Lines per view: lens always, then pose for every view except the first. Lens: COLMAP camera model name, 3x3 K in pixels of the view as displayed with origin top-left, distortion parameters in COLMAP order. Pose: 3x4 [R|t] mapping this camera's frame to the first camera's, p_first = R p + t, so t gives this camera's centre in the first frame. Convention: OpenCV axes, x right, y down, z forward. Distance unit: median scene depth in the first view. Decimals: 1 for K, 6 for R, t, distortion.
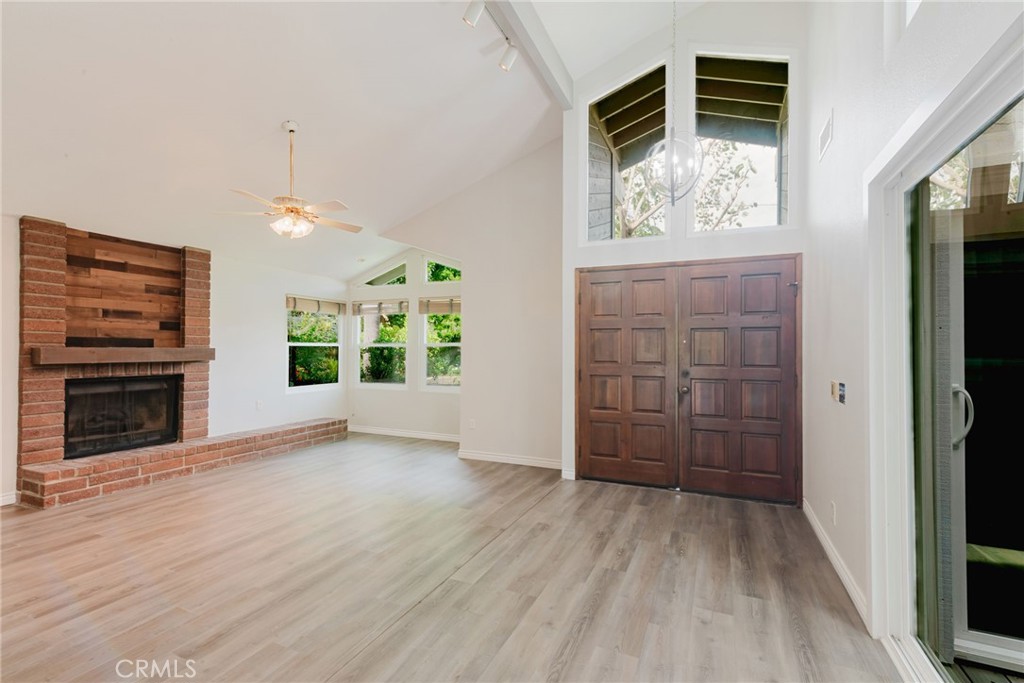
lens RADIAL K [[459.5, 0, 513.1], [0, 459.5, 346.2], [0, 0, 1]] dist [0.015369, -0.002631]
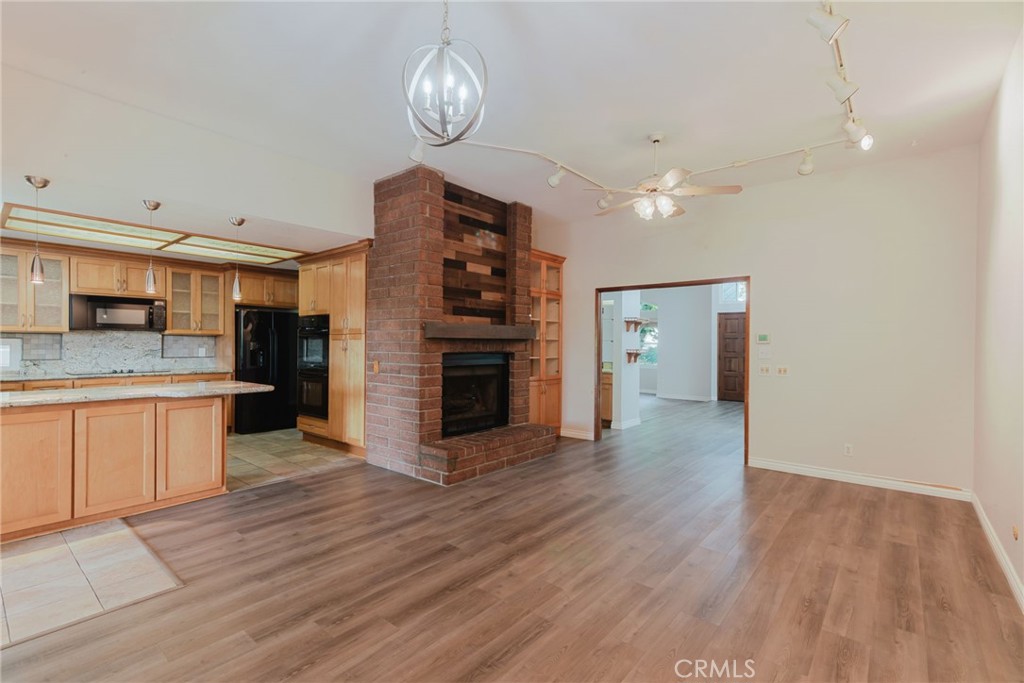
lens RADIAL K [[459.5, 0, 521.2], [0, 459.5, 343.0], [0, 0, 1]] dist [0.015369, -0.002631]
pose [[0.966768, 0.000800, -0.255654, -0.239930], [0.000332, 0.999990, 0.004384, -0.022683], [0.255655, -0.004323, 0.966758, -1.584521]]
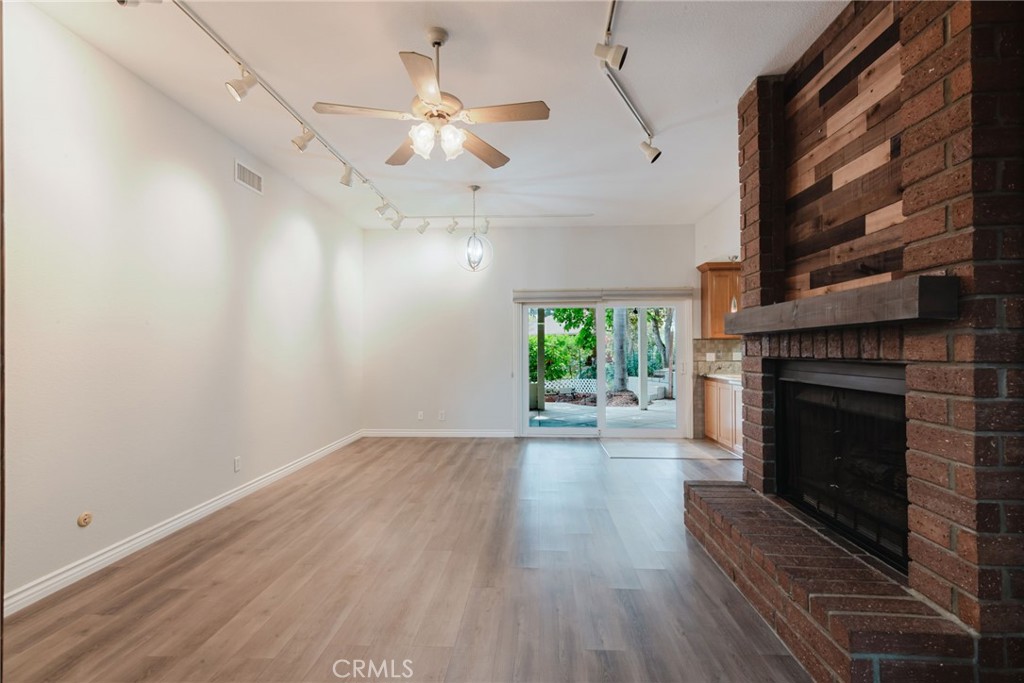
lens RADIAL K [[459.5, 0, 514.3], [0, 459.5, 346.2], [0, 0, 1]] dist [0.015369, -0.002631]
pose [[-0.931641, -0.002866, -0.363370, -0.103790], [0.003168, 0.999867, -0.016008, -0.001961], [0.363367, -0.016065, -0.931507, -0.168633]]
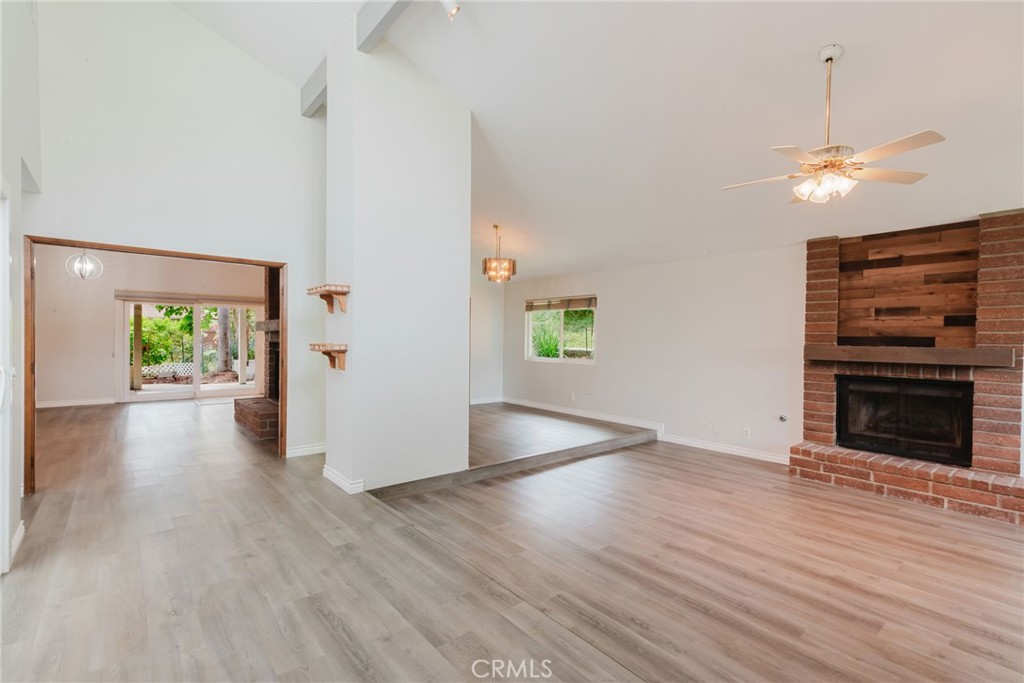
lens RADIAL K [[459.5, 0, 511.4], [0, 459.5, 346.4], [0, 0, 1]] dist [0.015369, -0.002631]
pose [[-0.433105, 0.004652, -0.901332, 0.381102], [-0.008407, 0.999922, 0.009201, 0.000208], [0.901304, 0.011563, -0.433032, 0.766247]]
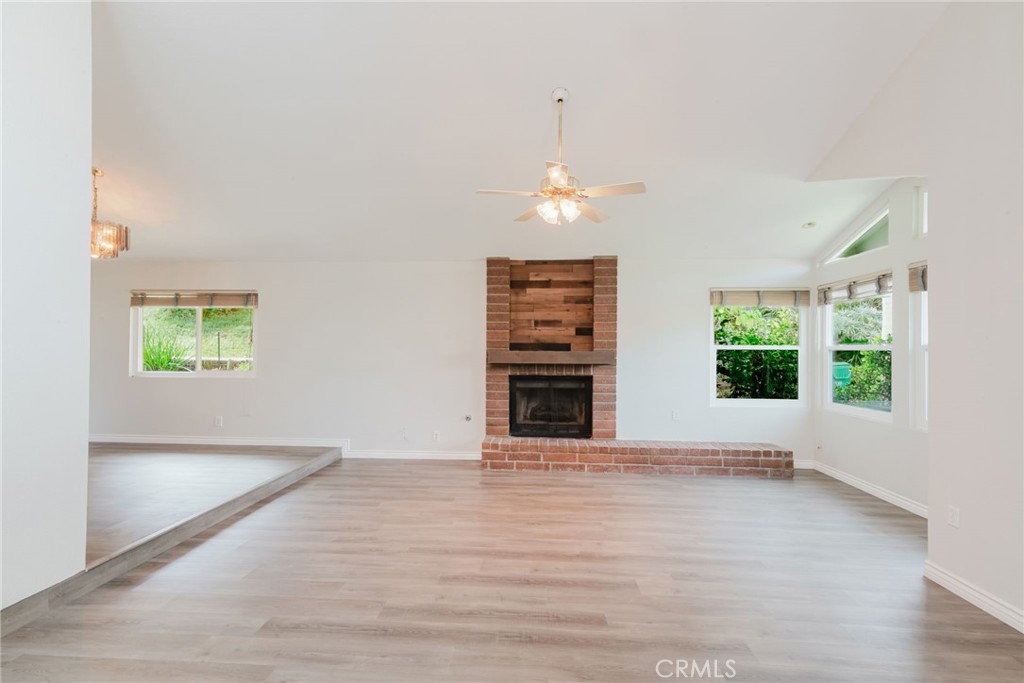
lens RADIAL K [[459.5, 0, 512.5], [0, 459.5, 345.5], [0, 0, 1]] dist [0.015369, -0.002631]
pose [[0.348056, -0.010797, -0.937412, 0.259831], [0.001254, 0.999938, -0.011052, 0.001728], [0.937473, 0.002671, 0.348048, 0.547137]]
